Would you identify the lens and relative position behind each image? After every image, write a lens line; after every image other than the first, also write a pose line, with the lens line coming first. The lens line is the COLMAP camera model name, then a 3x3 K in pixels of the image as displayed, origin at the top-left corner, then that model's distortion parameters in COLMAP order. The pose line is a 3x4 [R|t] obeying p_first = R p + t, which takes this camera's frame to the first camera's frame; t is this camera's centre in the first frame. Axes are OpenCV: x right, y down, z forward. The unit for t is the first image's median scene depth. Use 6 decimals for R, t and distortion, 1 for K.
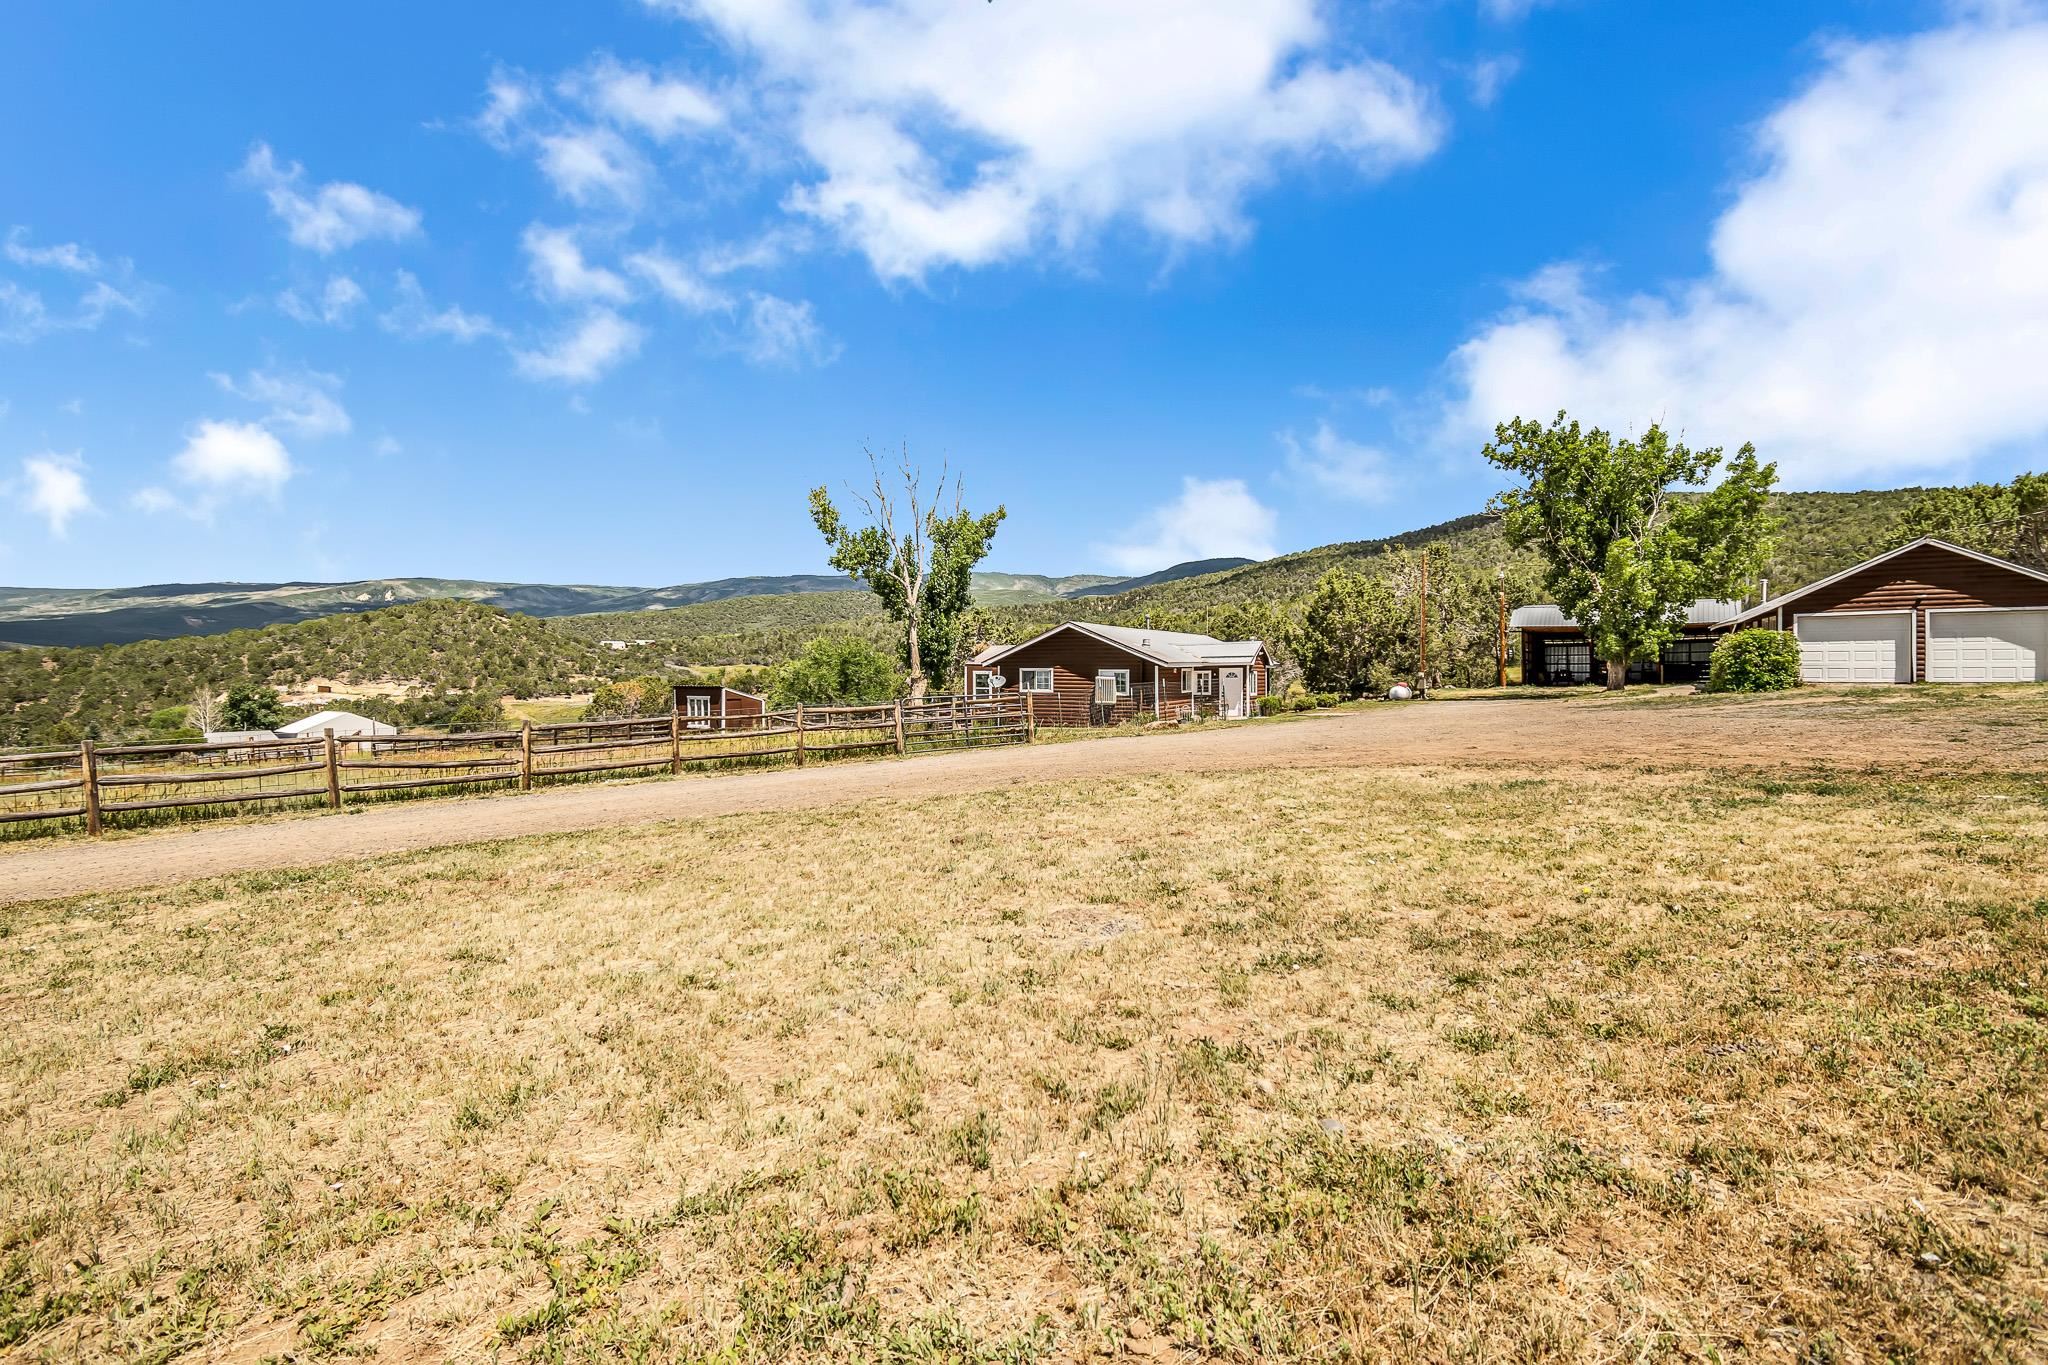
lens RADIAL K [[925.7, 0, 1011.9], [0, 925.7, 682.9], [0, 0, 1]] dist [0.002654, -0.000606]
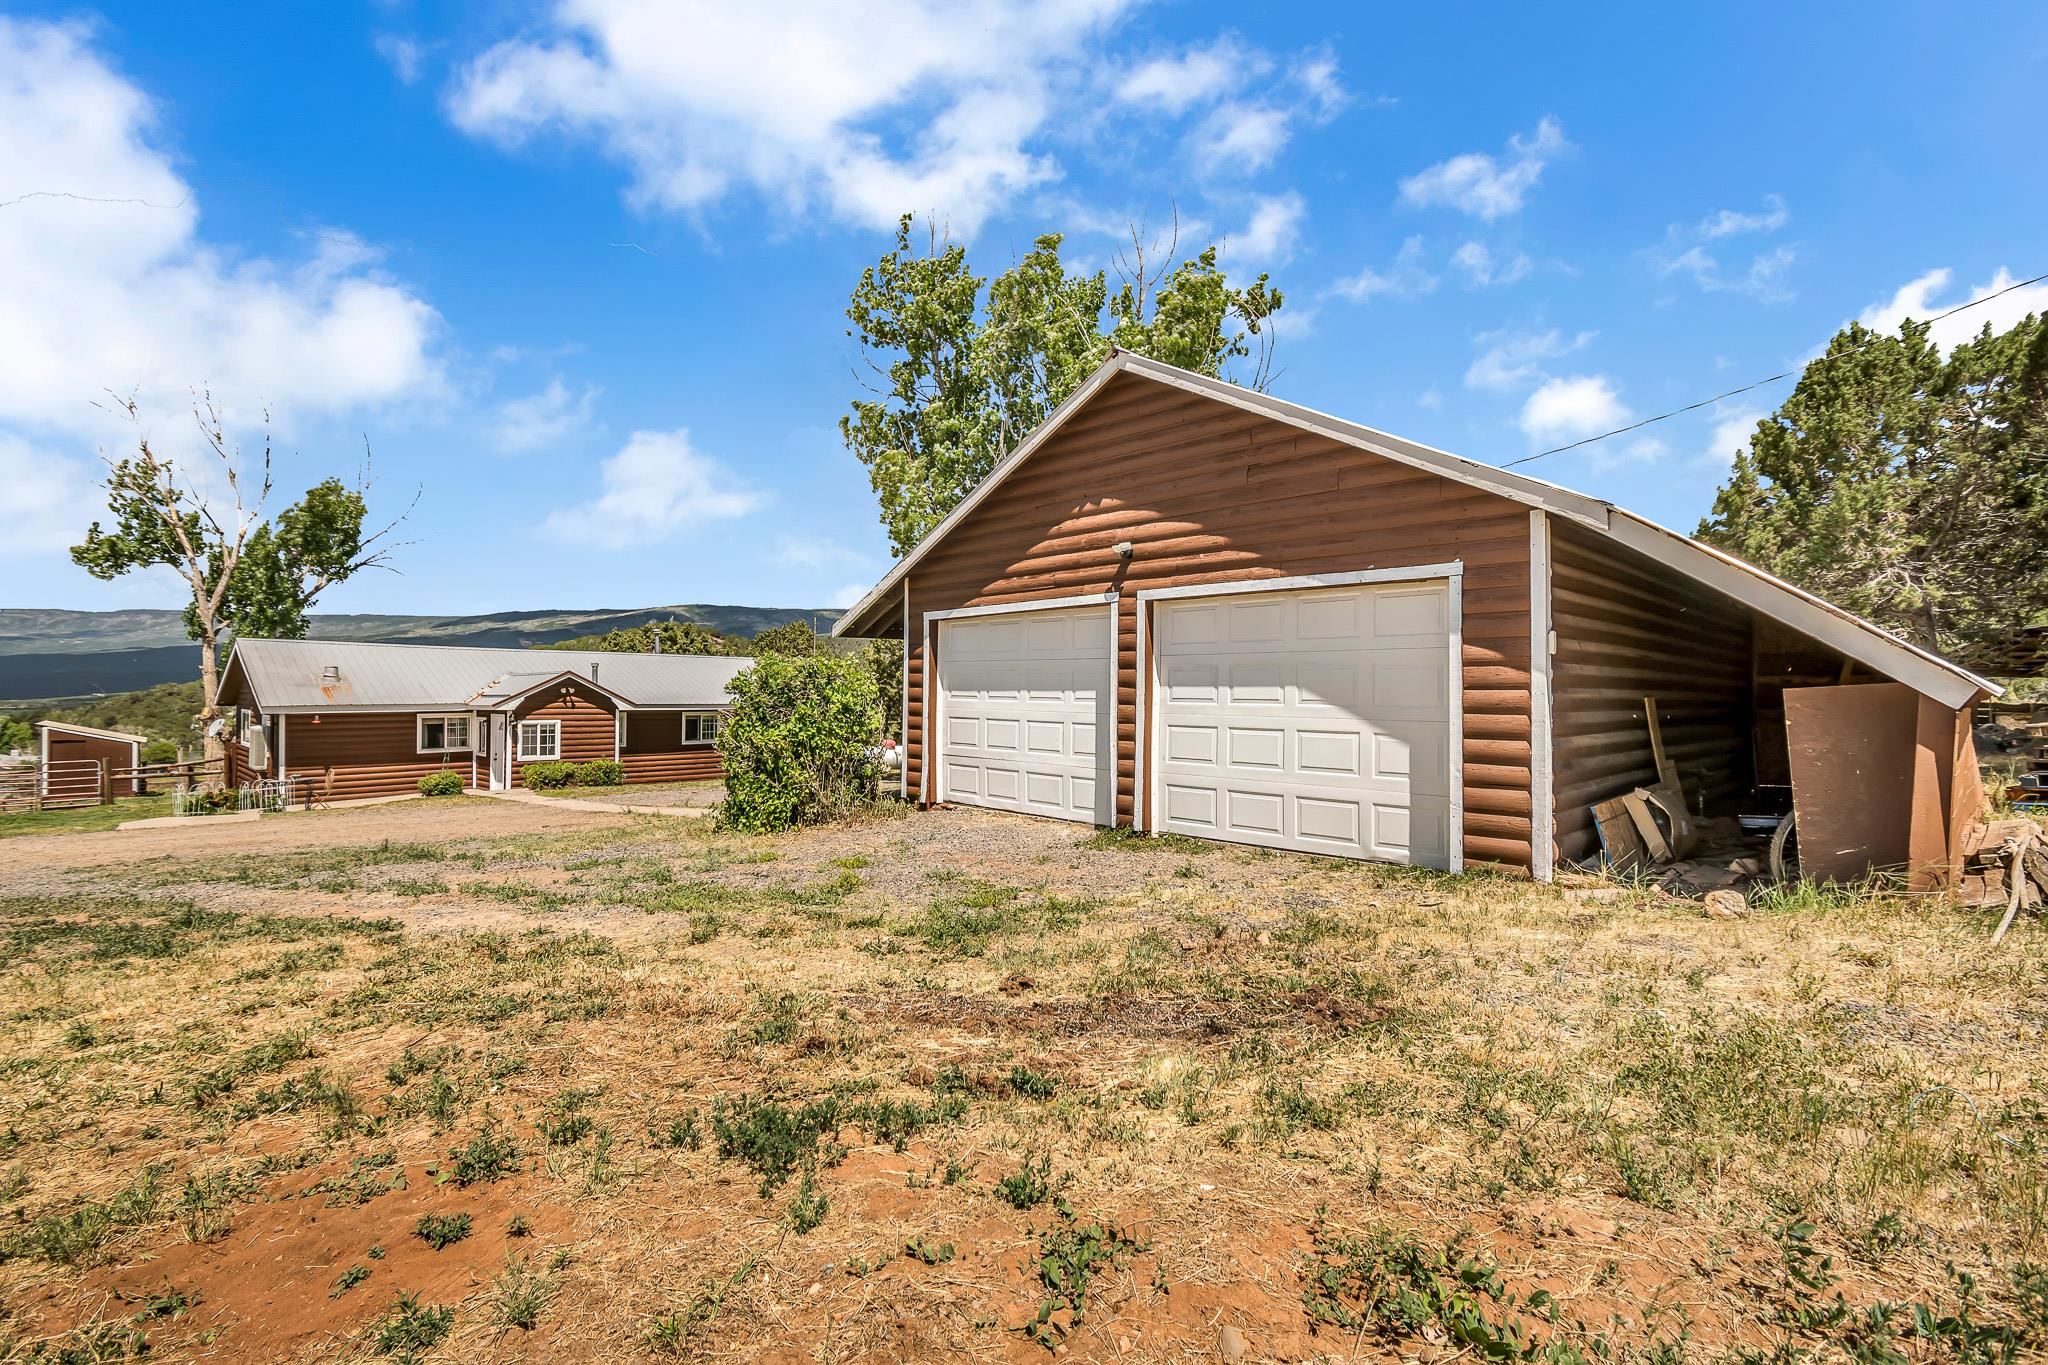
lens RADIAL K [[920.6, 0, 1024.0], [0, 920.6, 682.5], [0, 0, 1]] dist [0.005932, 0.000169]
pose [[0.975196, 0.010148, -0.221109, 0.586871], [-0.015233, 0.999657, -0.021302, -0.024352], [0.220817, 0.024142, 0.975016, 0.403585]]
